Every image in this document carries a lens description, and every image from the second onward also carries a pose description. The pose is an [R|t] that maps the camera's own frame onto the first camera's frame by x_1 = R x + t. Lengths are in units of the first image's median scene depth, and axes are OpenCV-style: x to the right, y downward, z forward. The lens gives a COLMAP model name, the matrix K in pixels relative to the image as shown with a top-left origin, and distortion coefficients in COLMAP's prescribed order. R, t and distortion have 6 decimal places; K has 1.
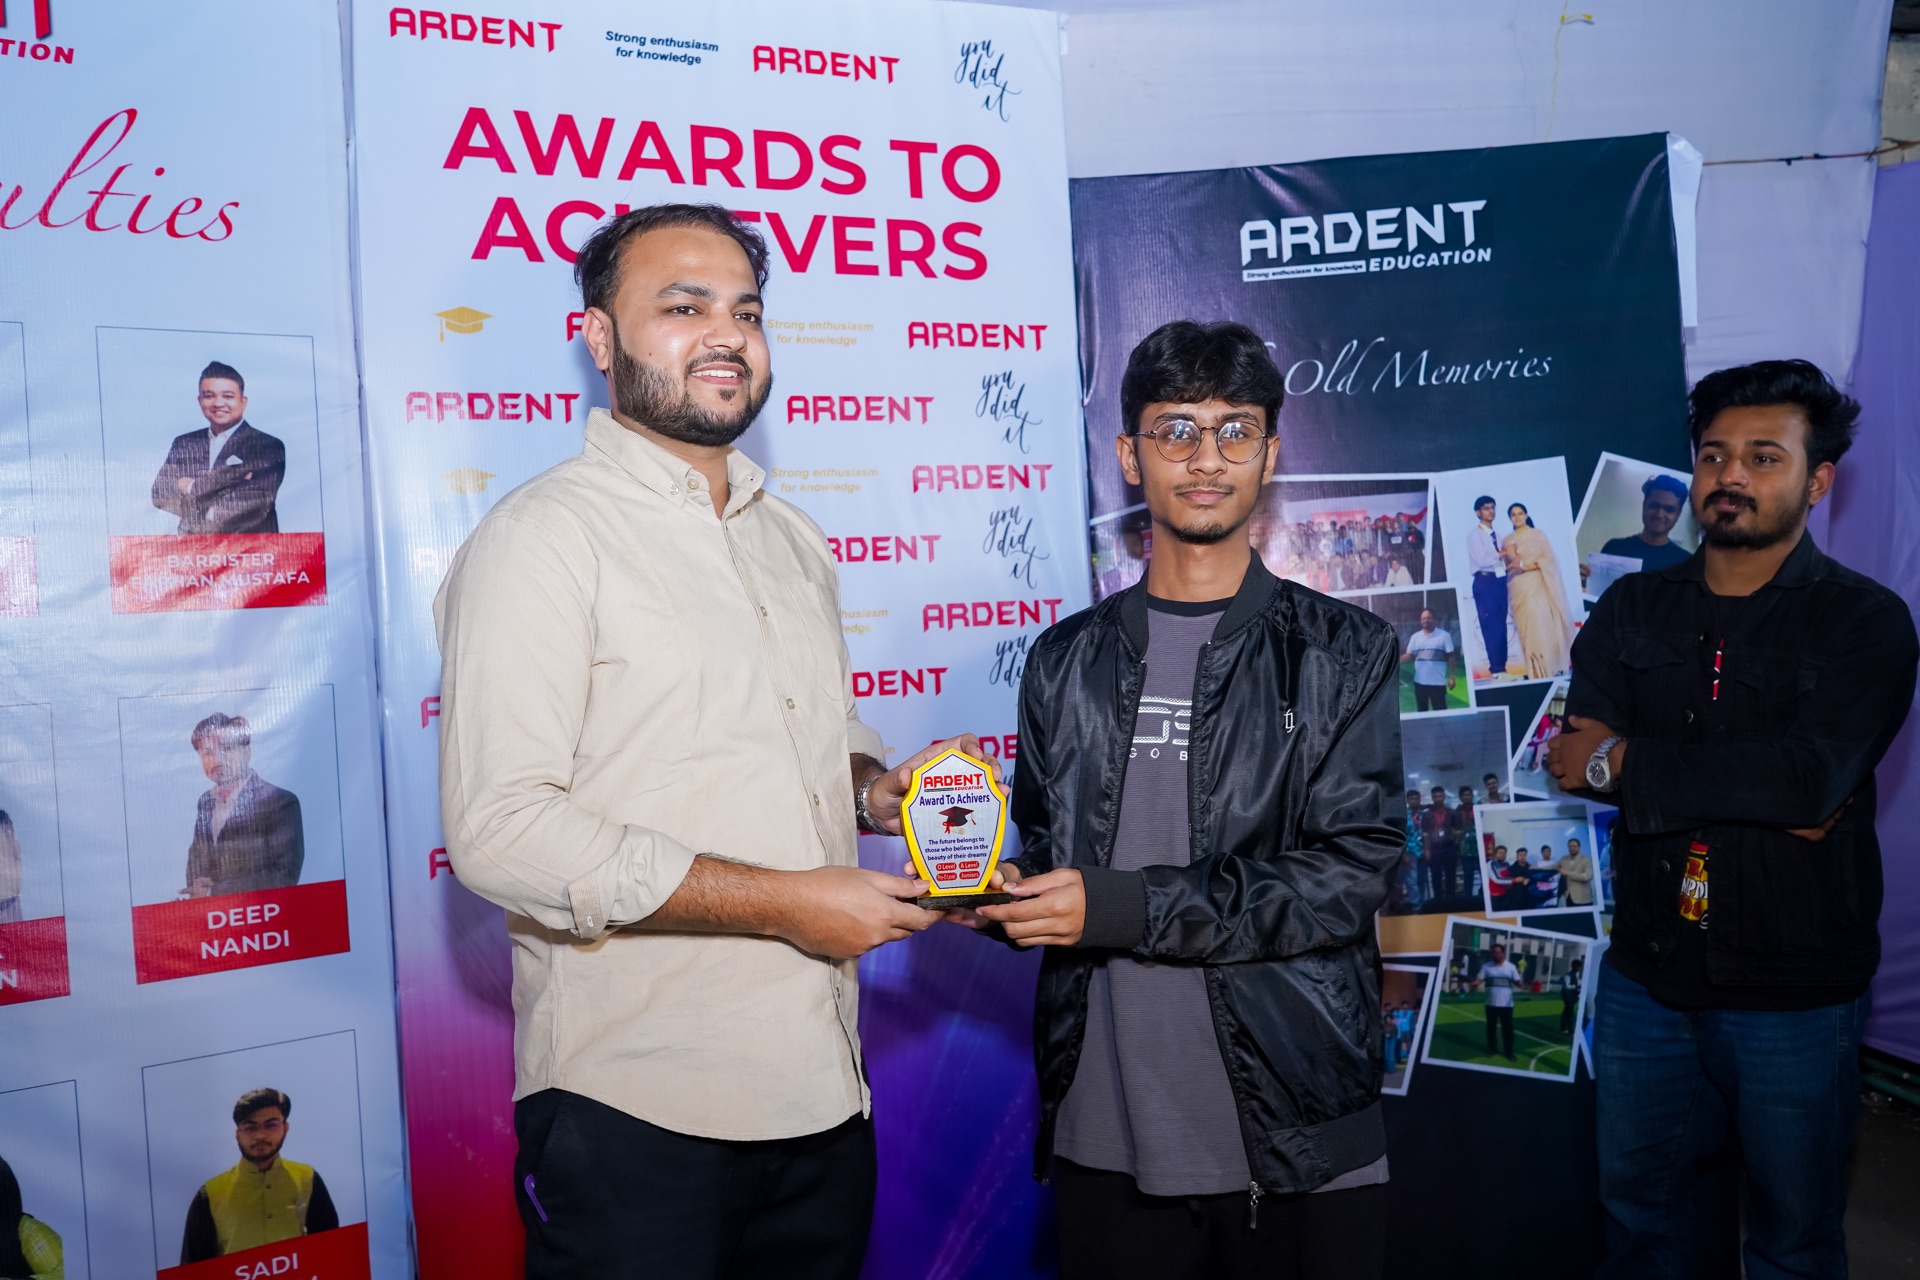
lens RADIAL K [[1483.6, 0, 956.5], [0, 1483.6, 645.6], [0, 0, 1]] dist [-0.022170, 0.012975]
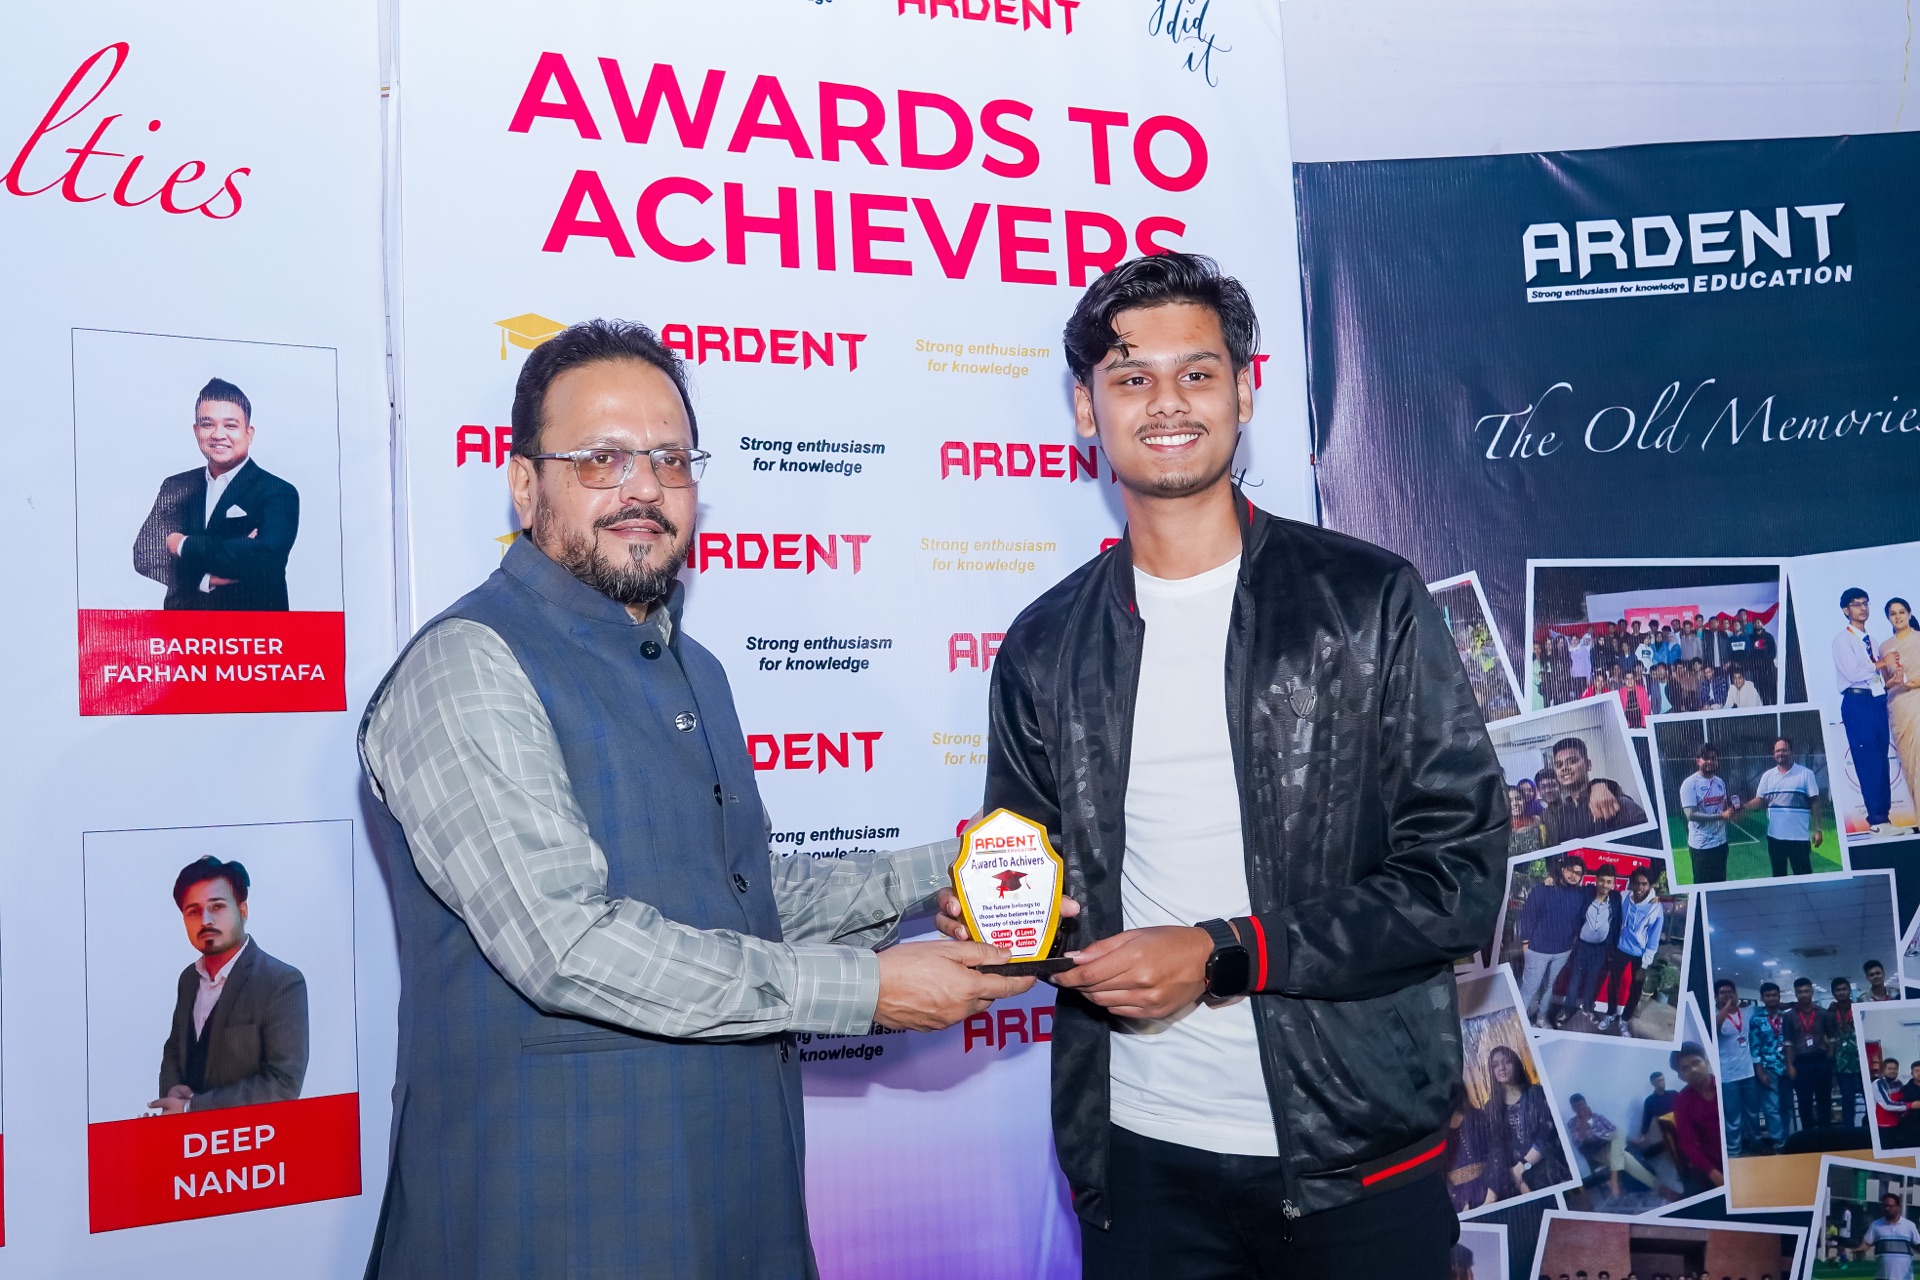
lens RADIAL K [[2288.9, 0, 955.1], [0, 2288.9, 648.1], [0, 0, 1]] dist [-0.008526, 0.000000]
pose [[0.998122, 0.010636, 0.060331, -0.170318], [-0.005149, 0.995894, -0.090385, 0.036905], [-0.061045, 0.089905, 0.994078, -0.126270]]
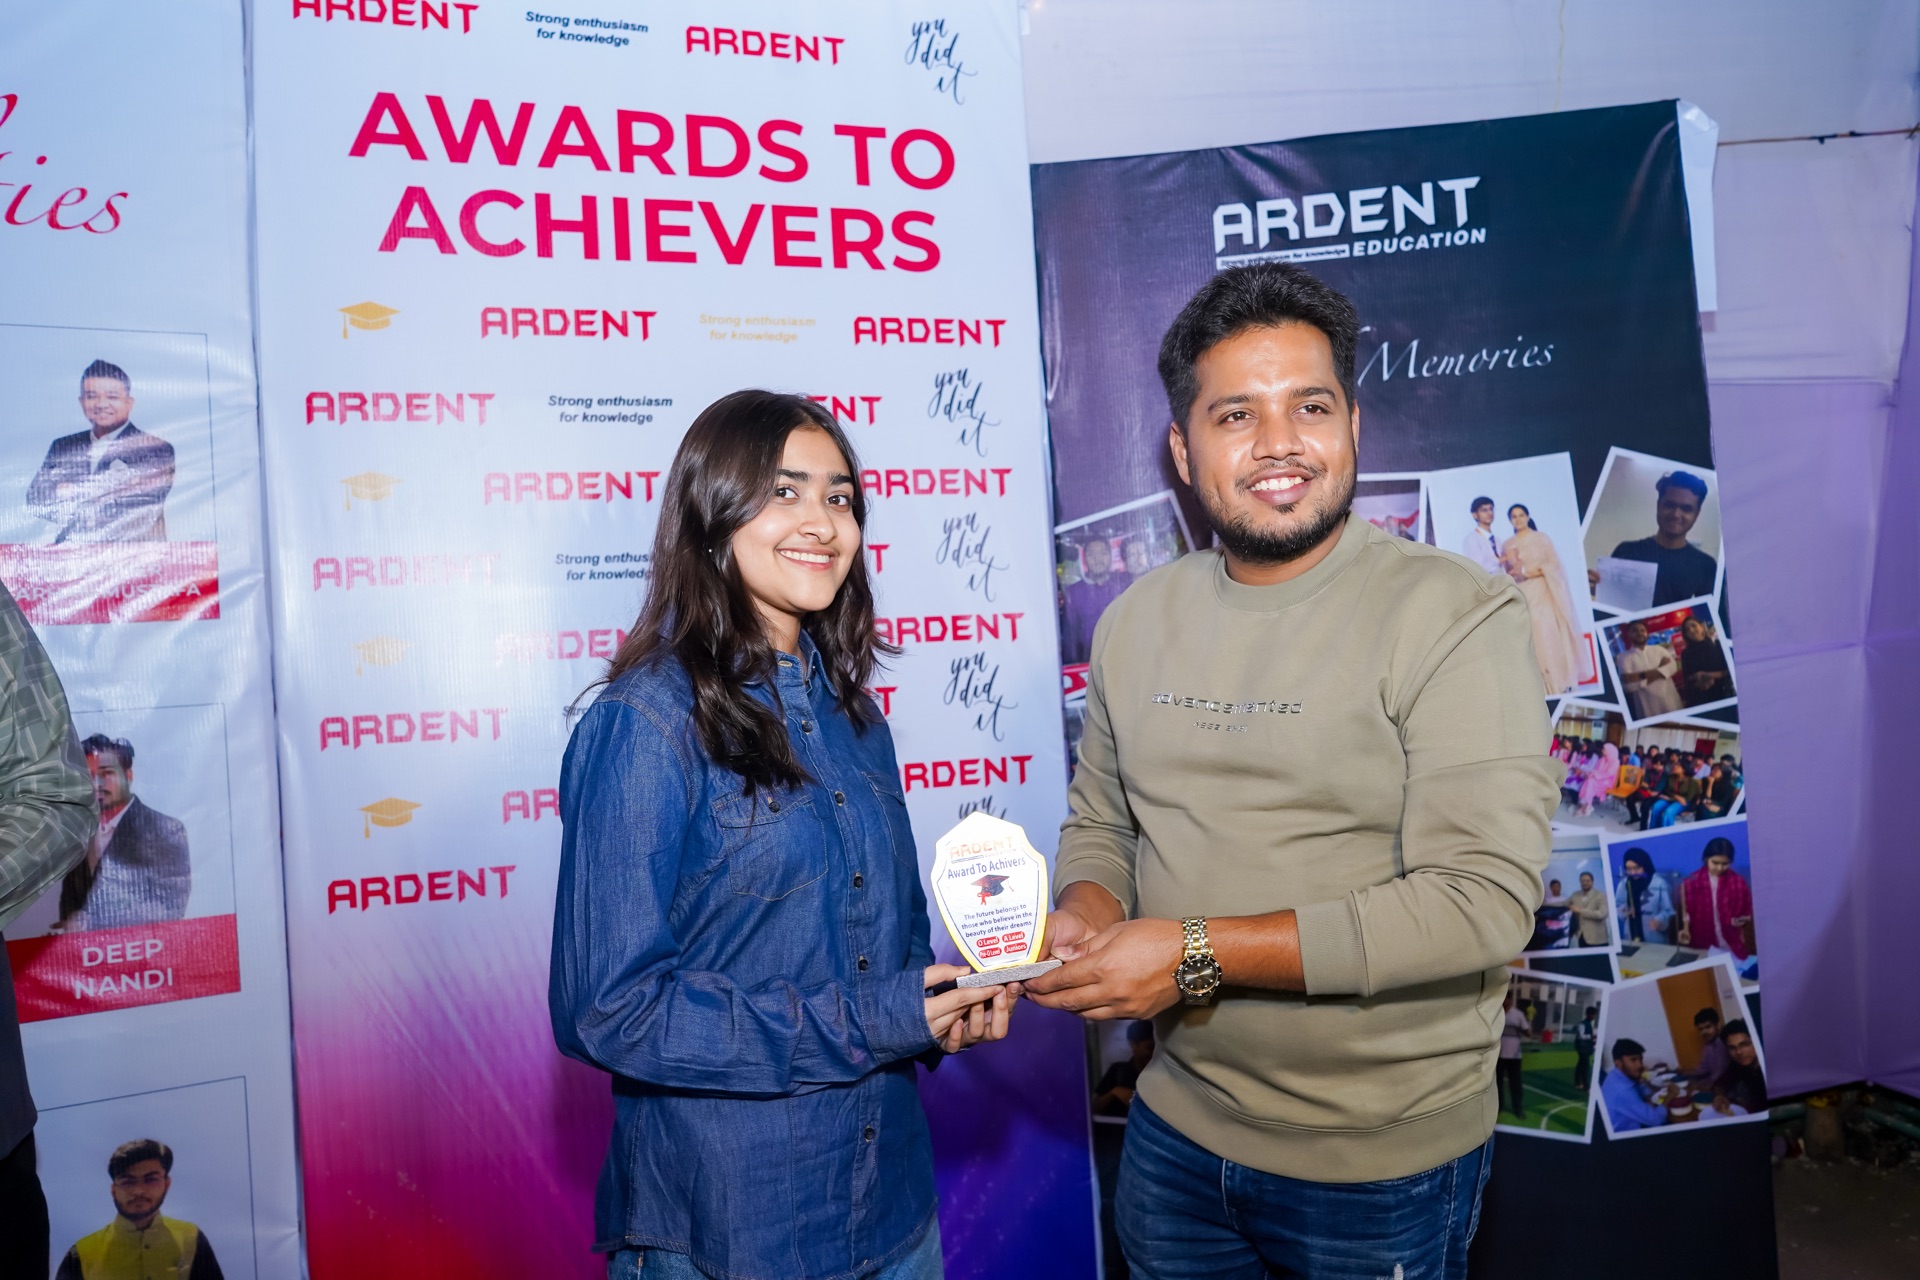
lens RADIAL K [[1483.6, 0, 953.8], [0, 1483.6, 646.1], [0, 0, 1]] dist [-0.022170, 0.012975]
pose [[0.999178, -0.005243, -0.040205, 0.067074], [0.004146, 0.999618, -0.027315, 0.015117], [0.040333, 0.027126, 0.998818, 0.075047]]
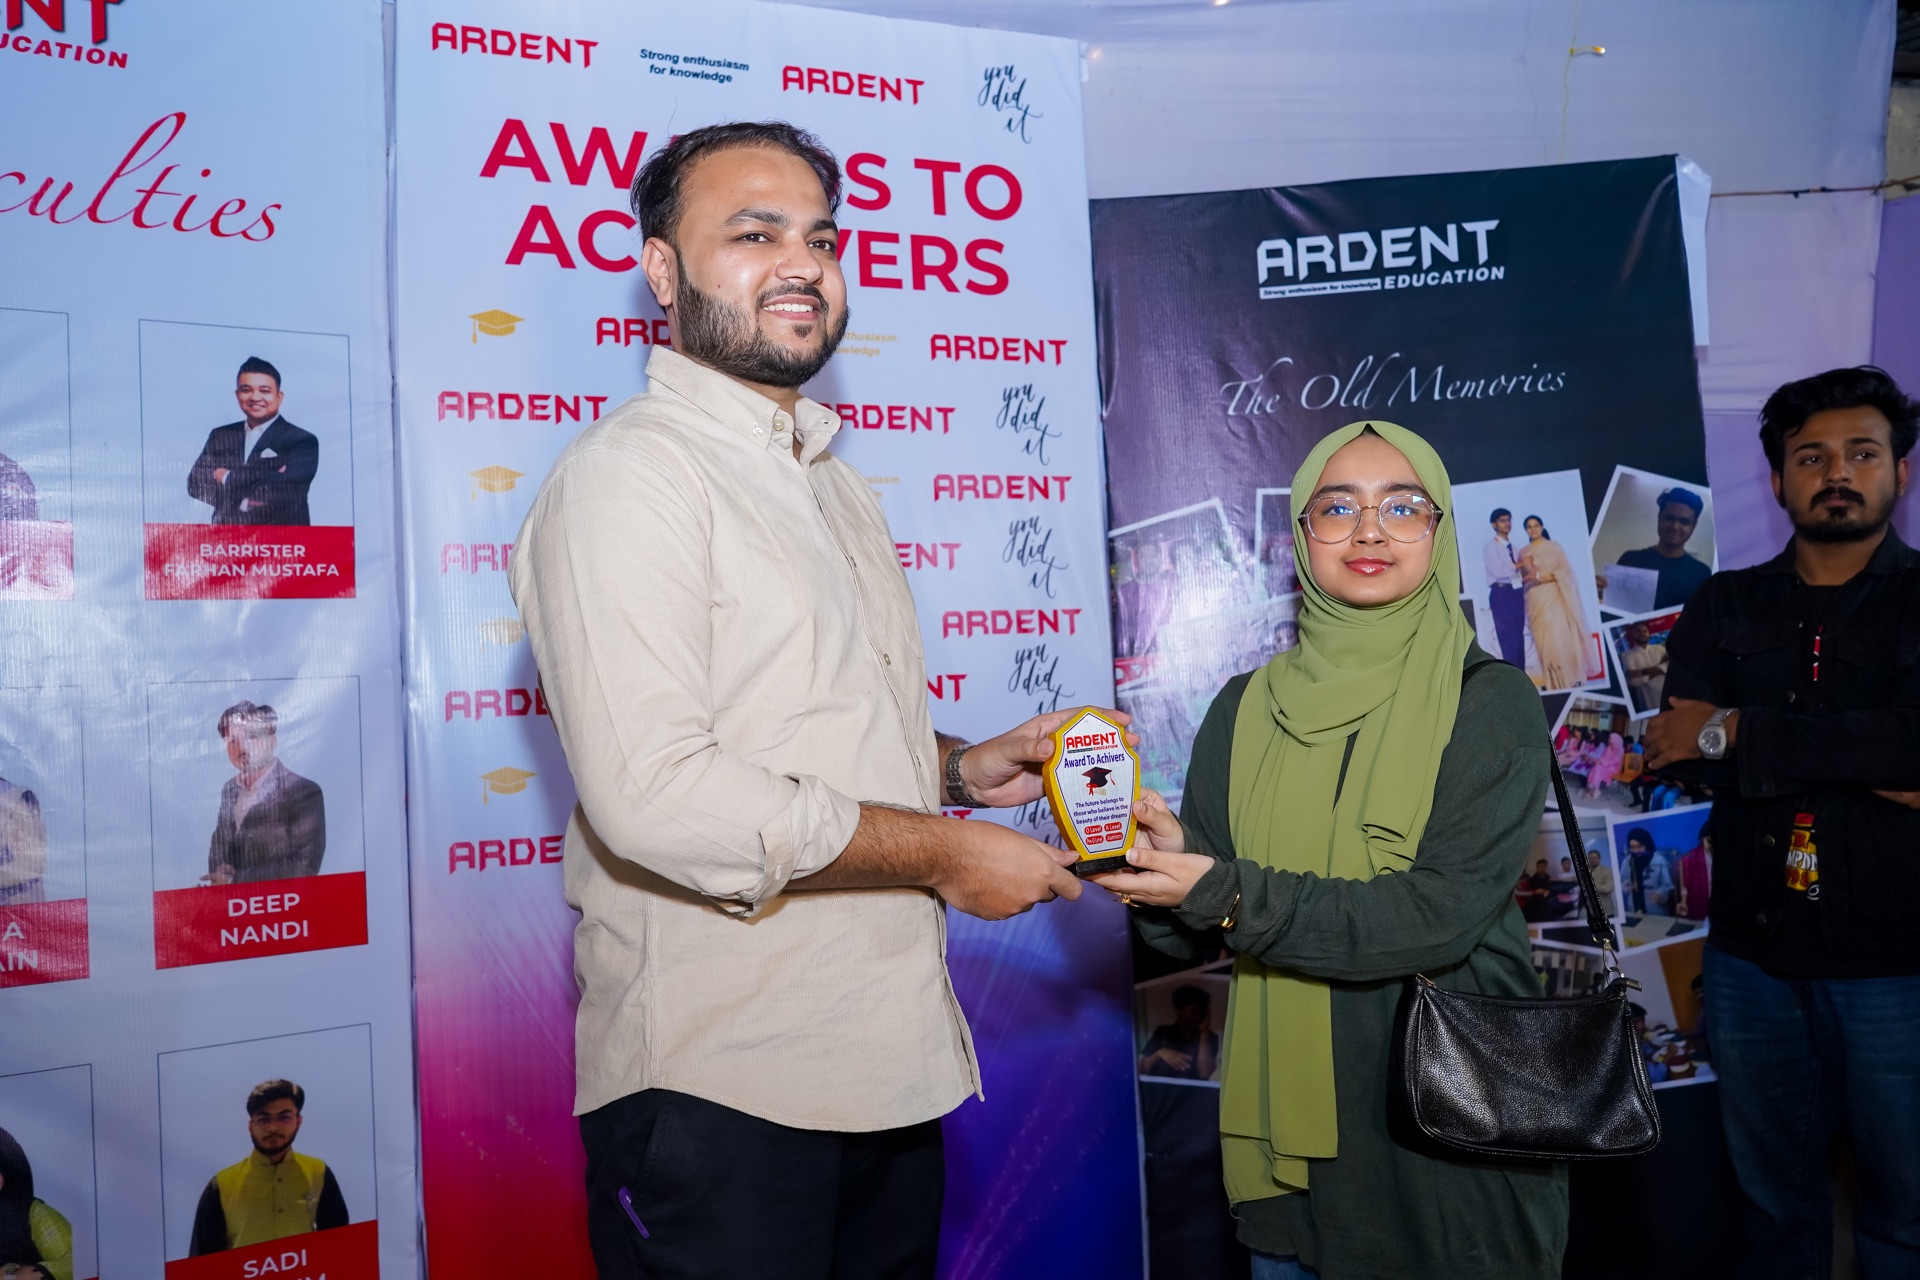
lens RADIAL K [[1483.6, 0, 956.2], [0, 1483.6, 643.3], [0, 0, 1]] dist [-0.022170, 0.012975]
pose [[0.999936, 0.007682, -0.008289, -0.005054], [-0.008097, 0.998653, -0.051244, 0.045735], [0.007885, 0.051308, 0.998652, -0.005486]]
